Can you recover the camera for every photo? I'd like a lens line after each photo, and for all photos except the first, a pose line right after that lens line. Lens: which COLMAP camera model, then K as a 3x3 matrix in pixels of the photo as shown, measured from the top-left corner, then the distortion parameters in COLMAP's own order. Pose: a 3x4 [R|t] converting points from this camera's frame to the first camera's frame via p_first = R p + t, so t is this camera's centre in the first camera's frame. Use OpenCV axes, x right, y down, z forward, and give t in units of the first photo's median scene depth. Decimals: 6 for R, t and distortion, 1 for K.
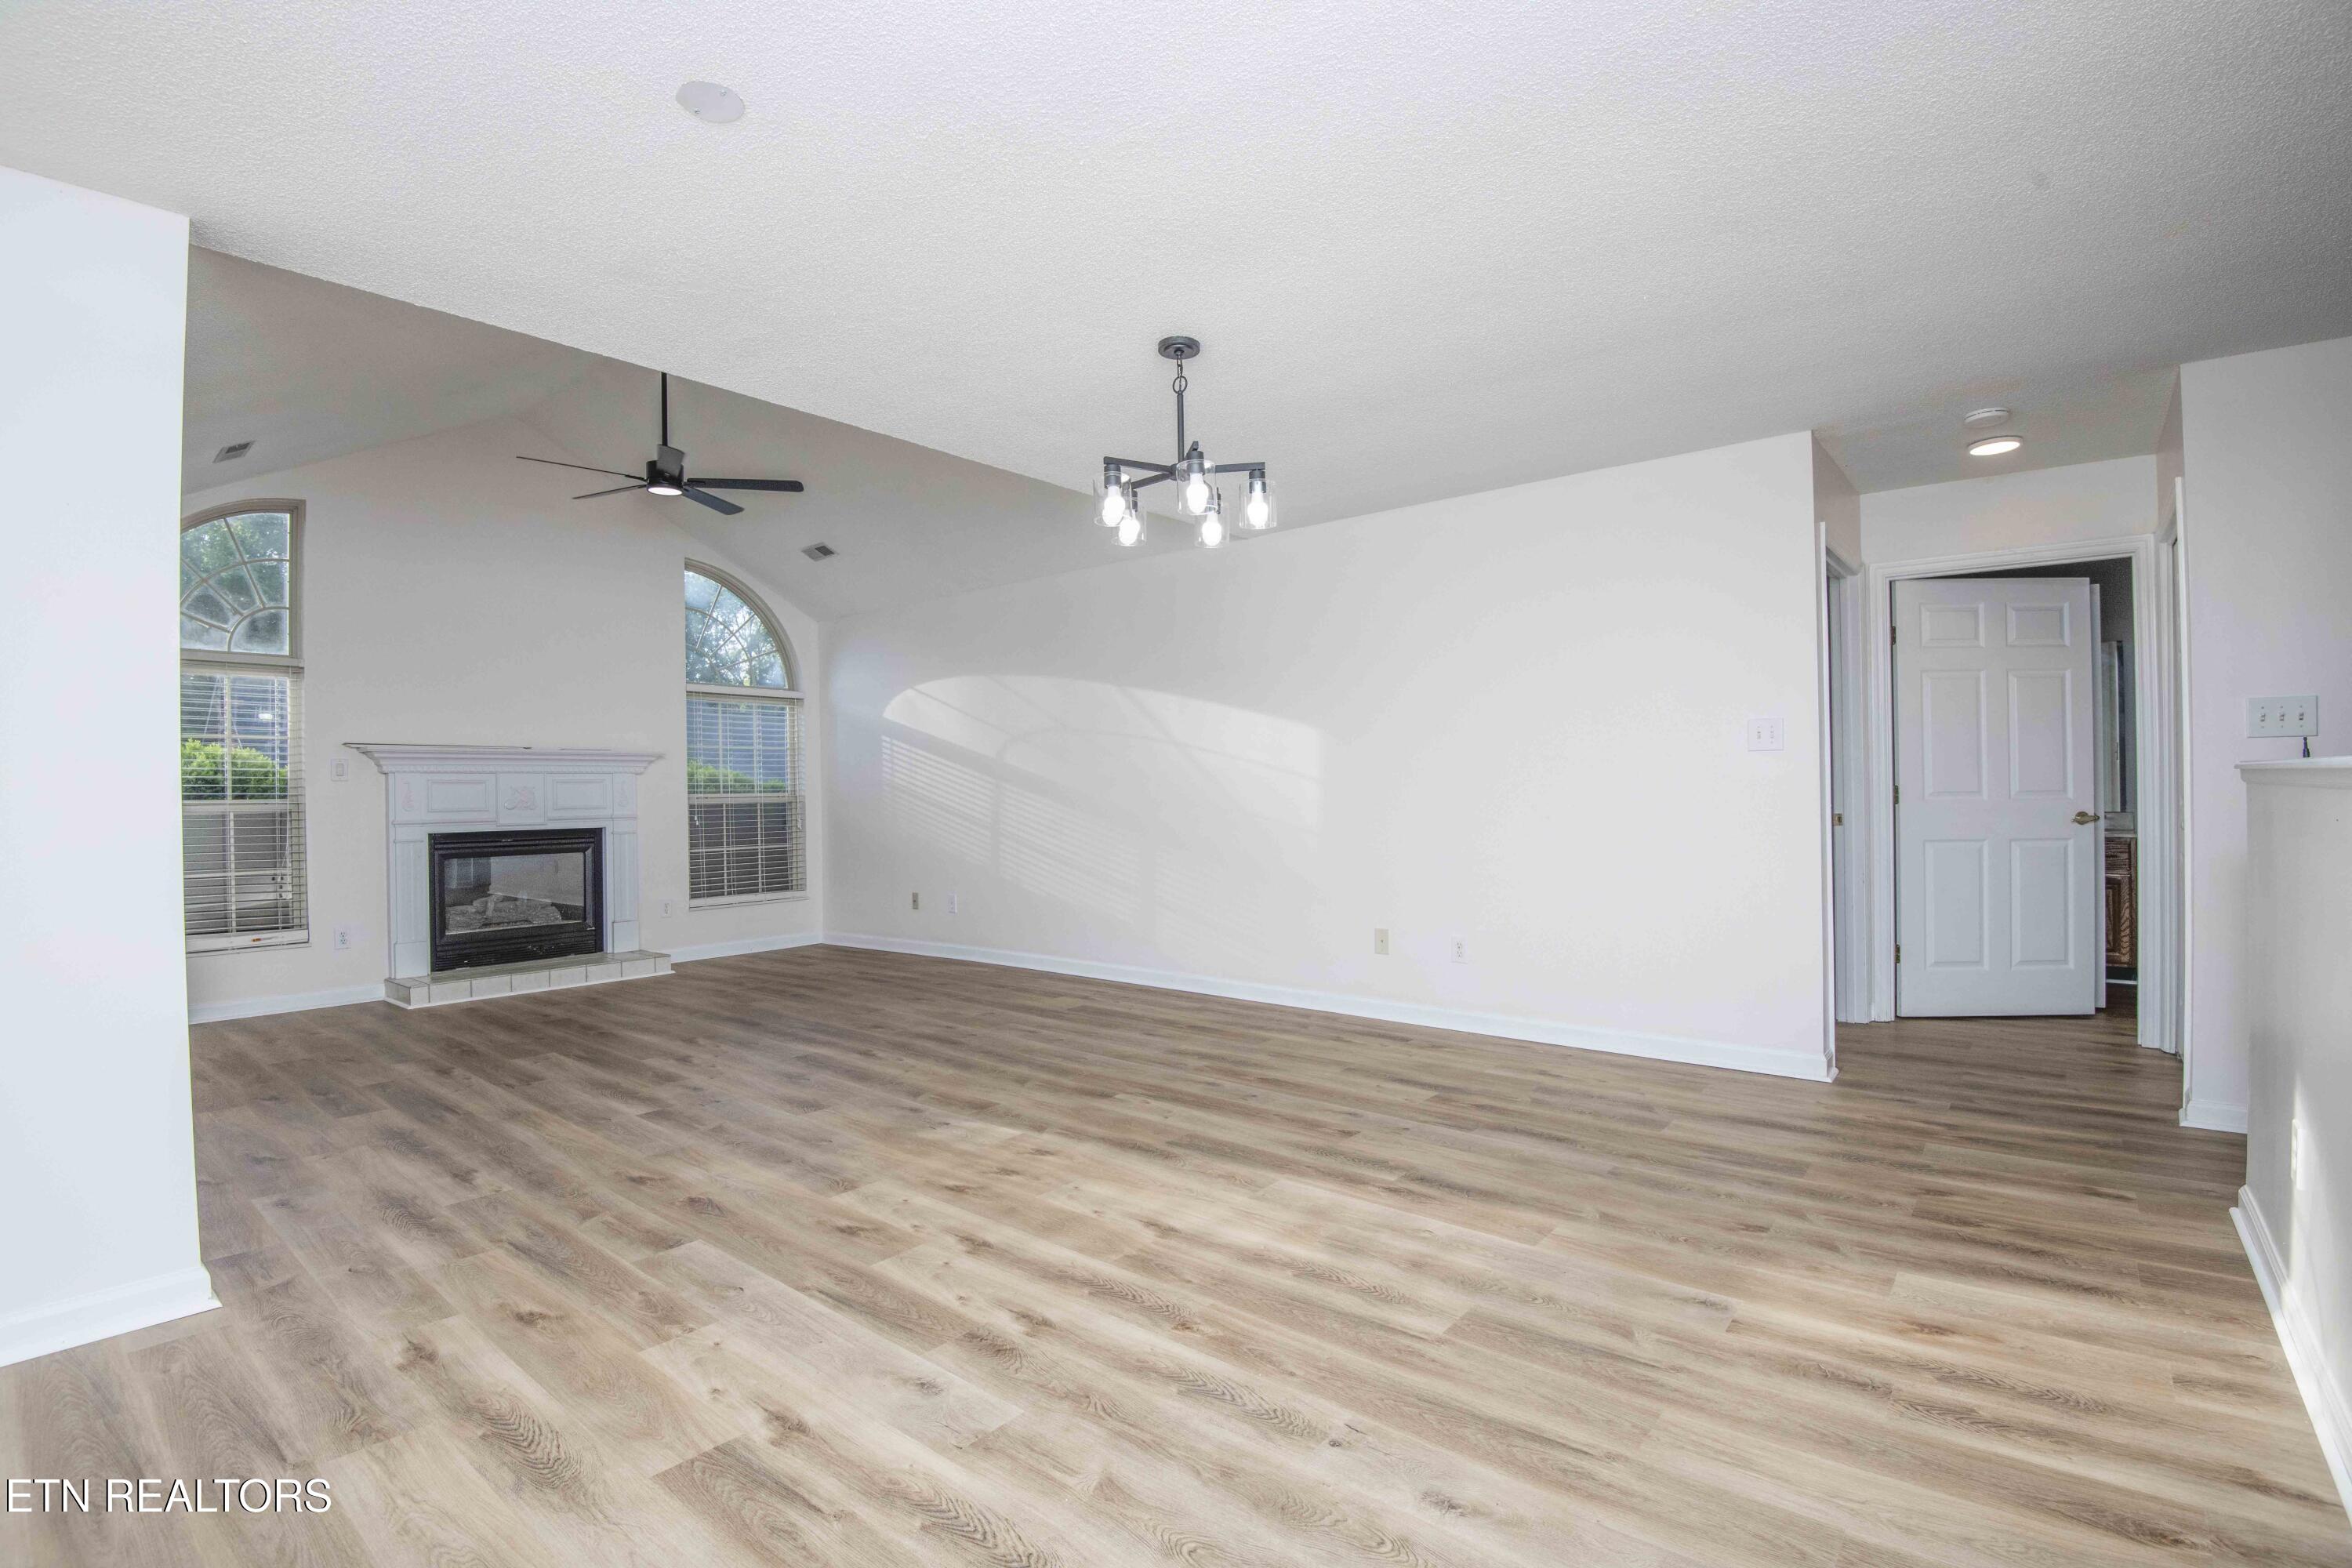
lens RADIAL K [[1081.5, 0, 1185.0], [0, 1081.5, 785.6], [0, 0, 1]] dist [-0.004332, -0.029002]
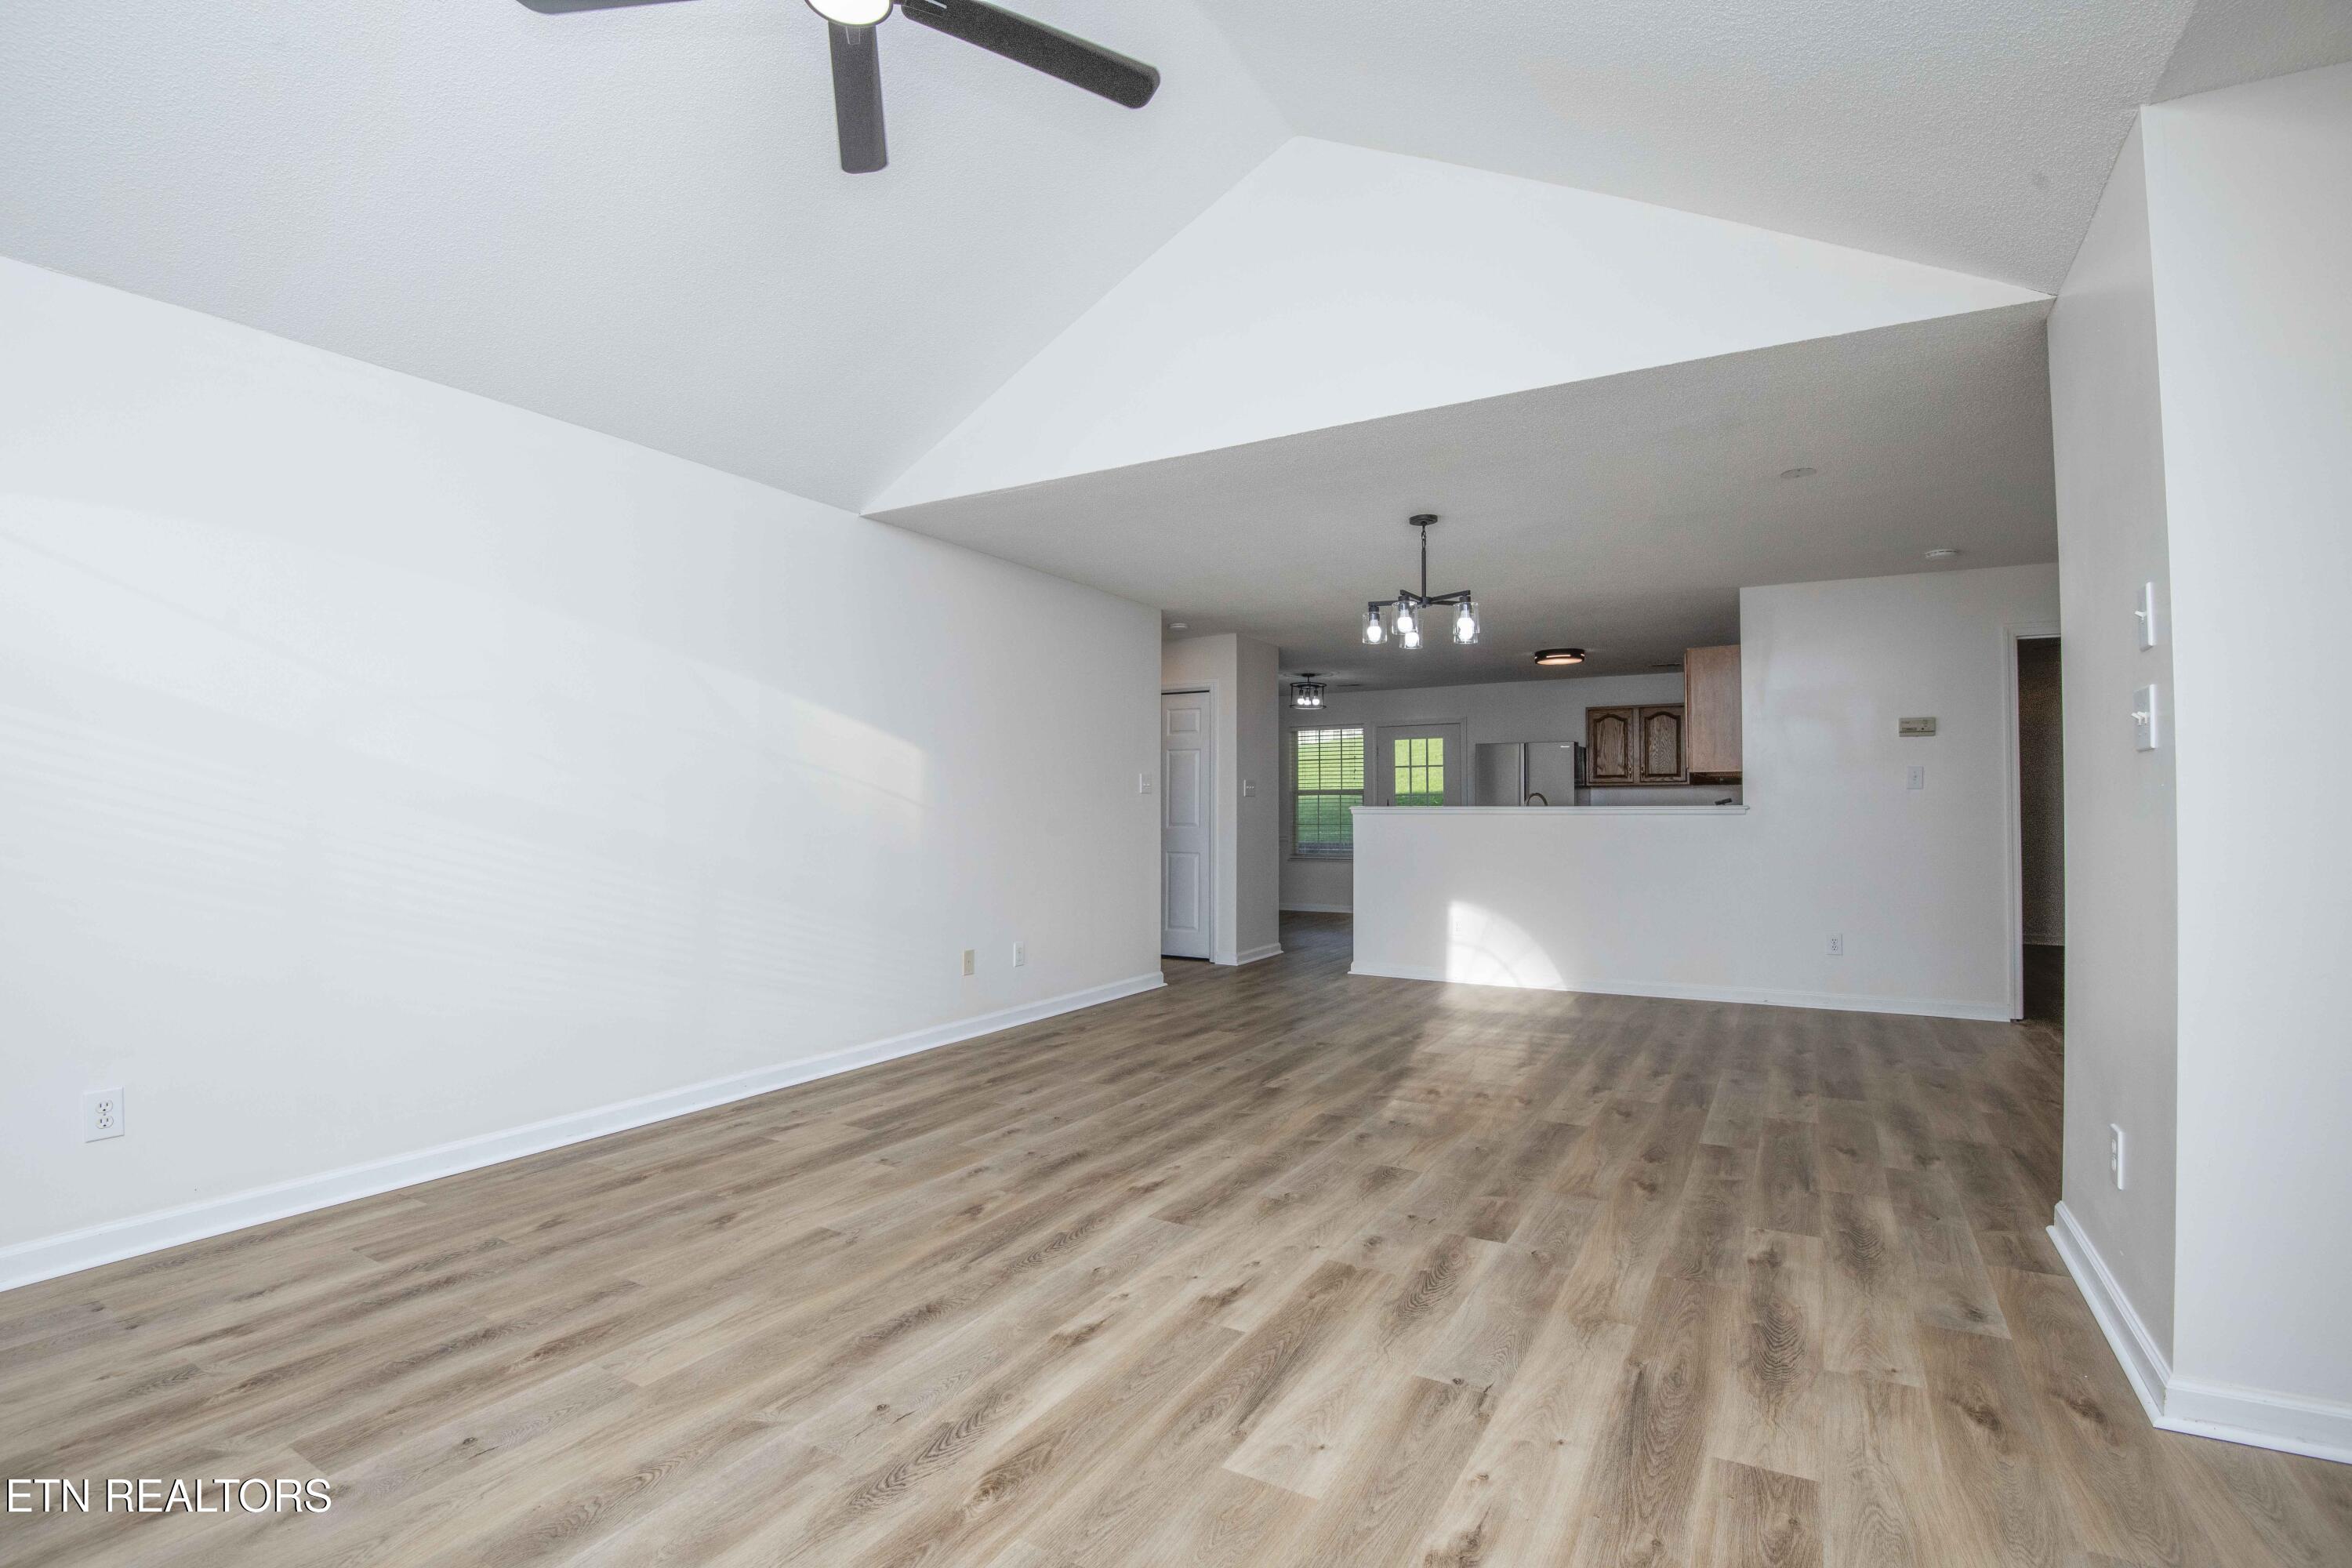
lens RADIAL K [[1081.5, 0, 1185.0], [0, 1081.5, 785.6], [0, 0, 1]] dist [-0.004332, -0.029002]
pose [[-0.163939, 0.037769, 0.985747, -1.538344], [0.001778, 0.999276, -0.037992, 0.026454], [-0.986469, -0.004476, -0.163887, 1.695065]]
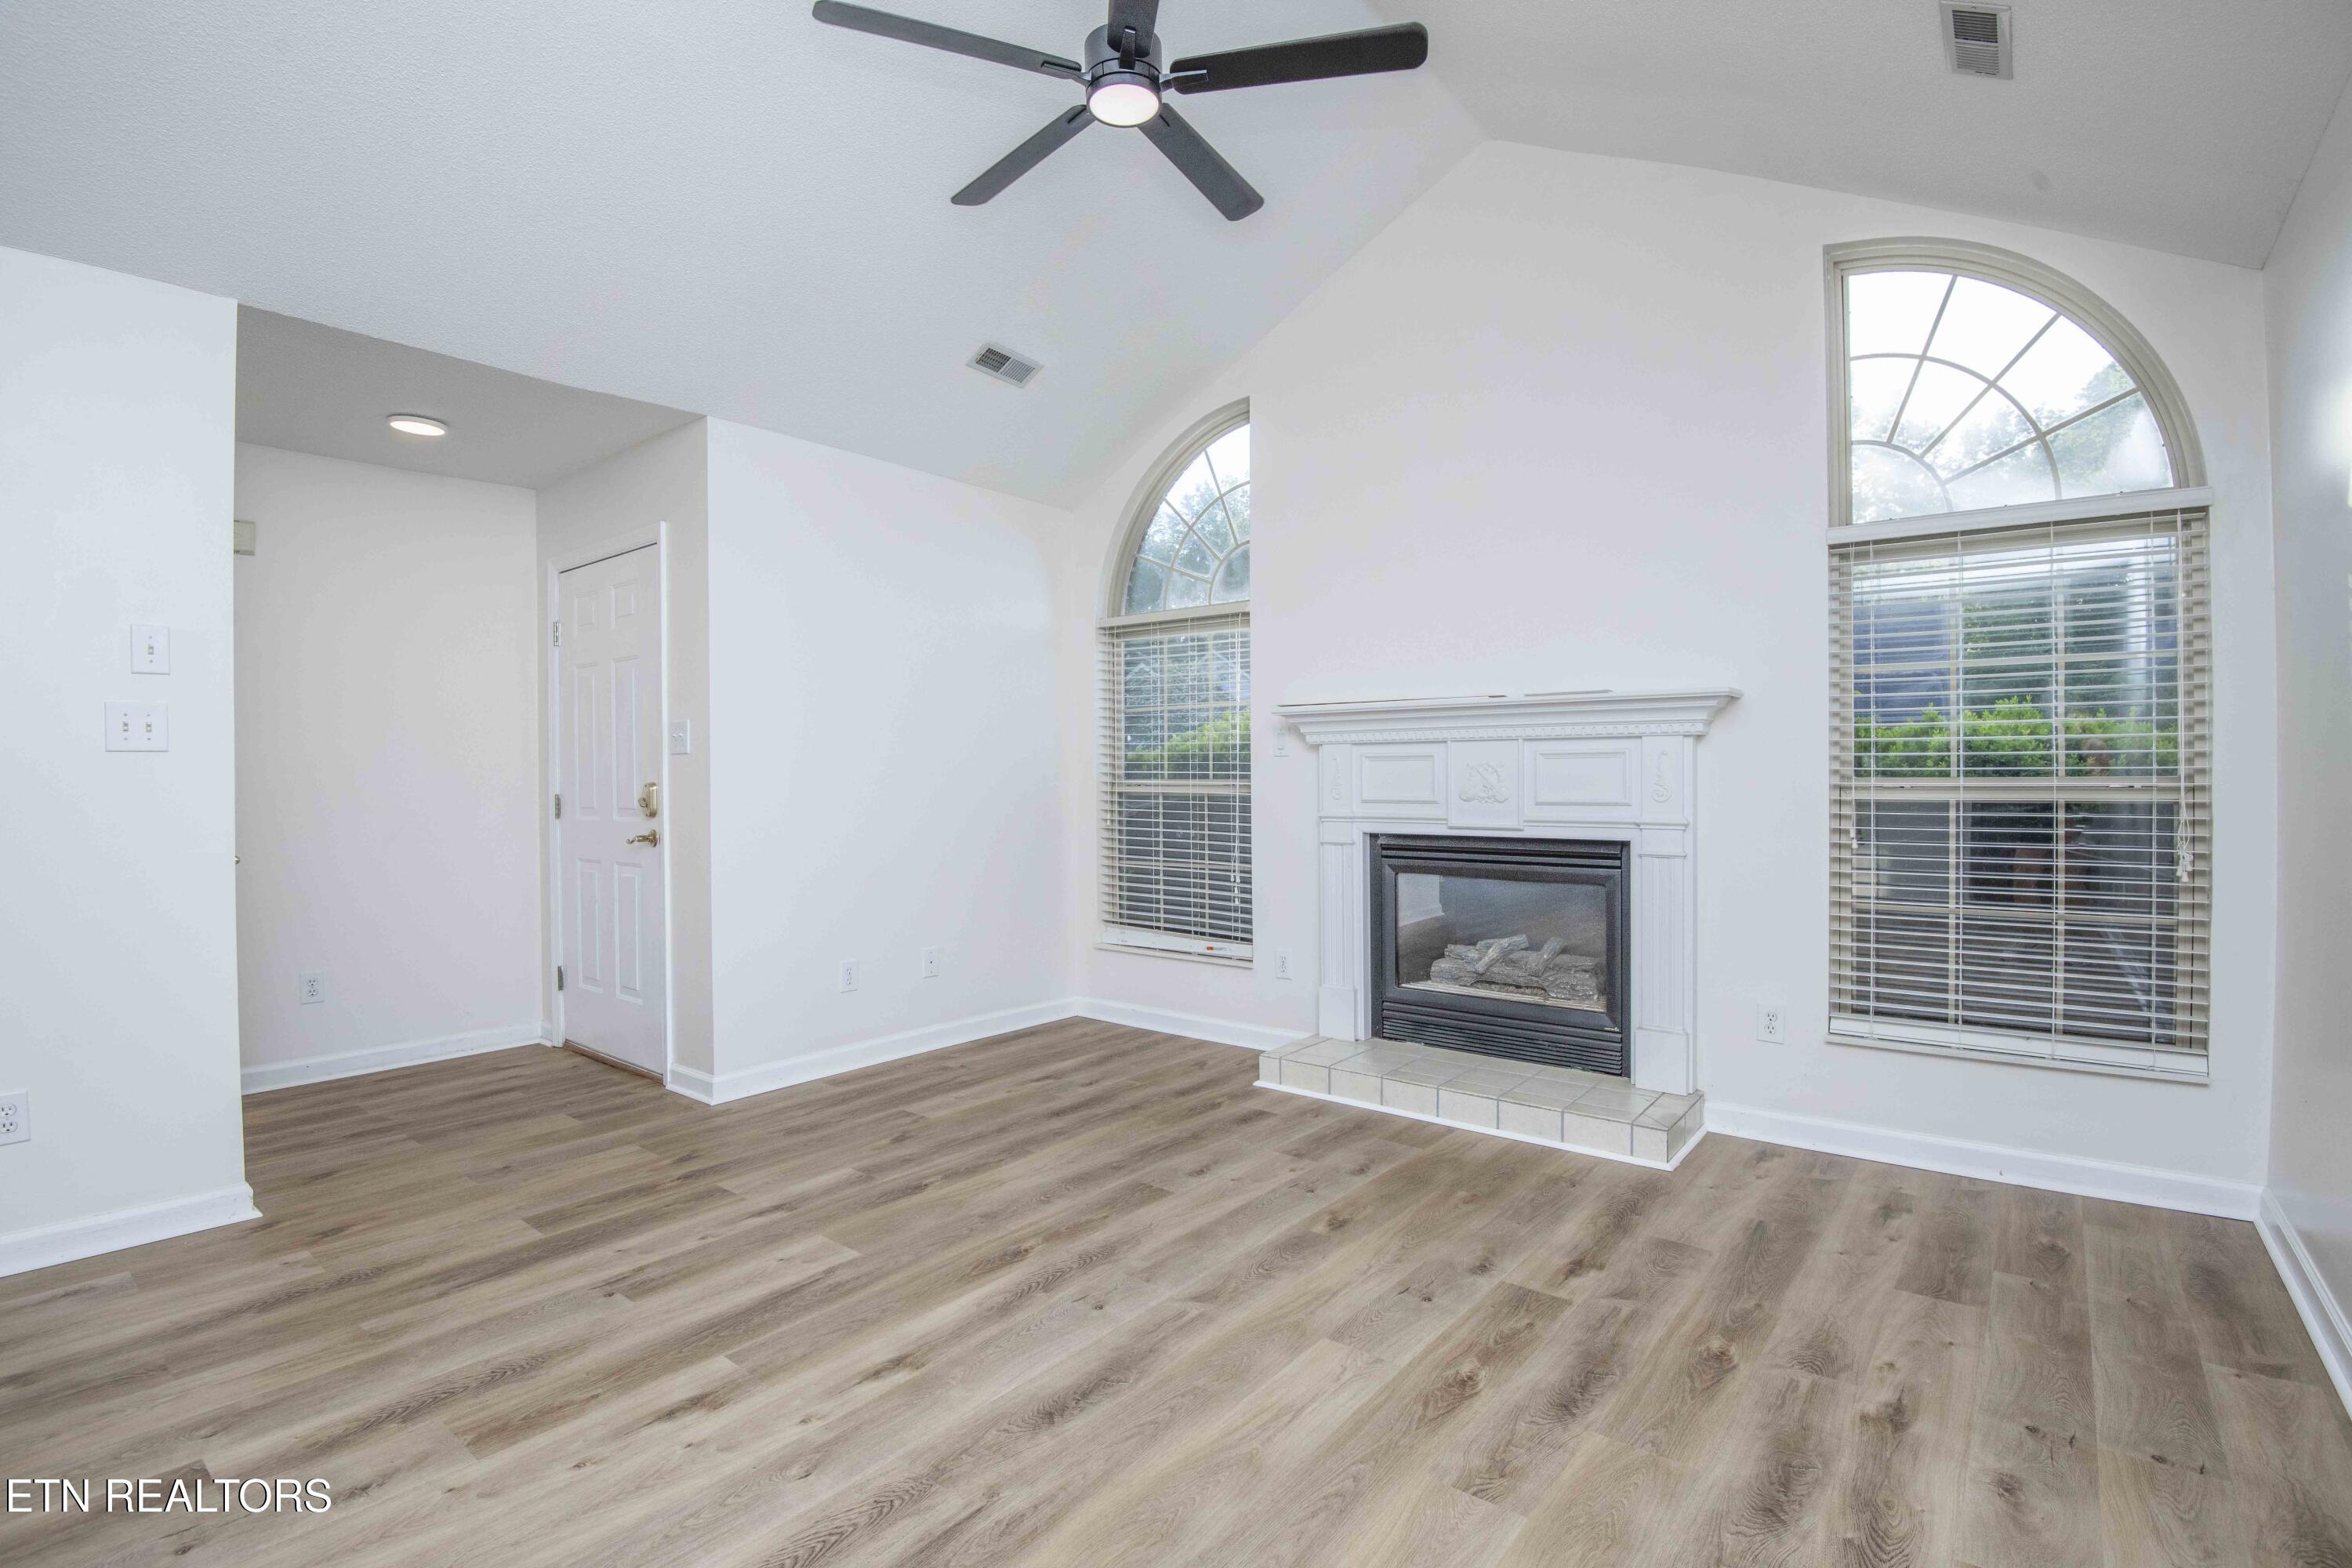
lens RADIAL K [[1081.5, 0, 1185.0], [0, 1081.5, 785.6], [0, 0, 1]] dist [-0.004332, -0.029002]
pose [[0.014310, 0.025201, -0.999580, -0.055966], [0.010311, 0.999625, 0.025349, -0.007226], [0.999844, -0.010670, 0.014045, 1.826086]]
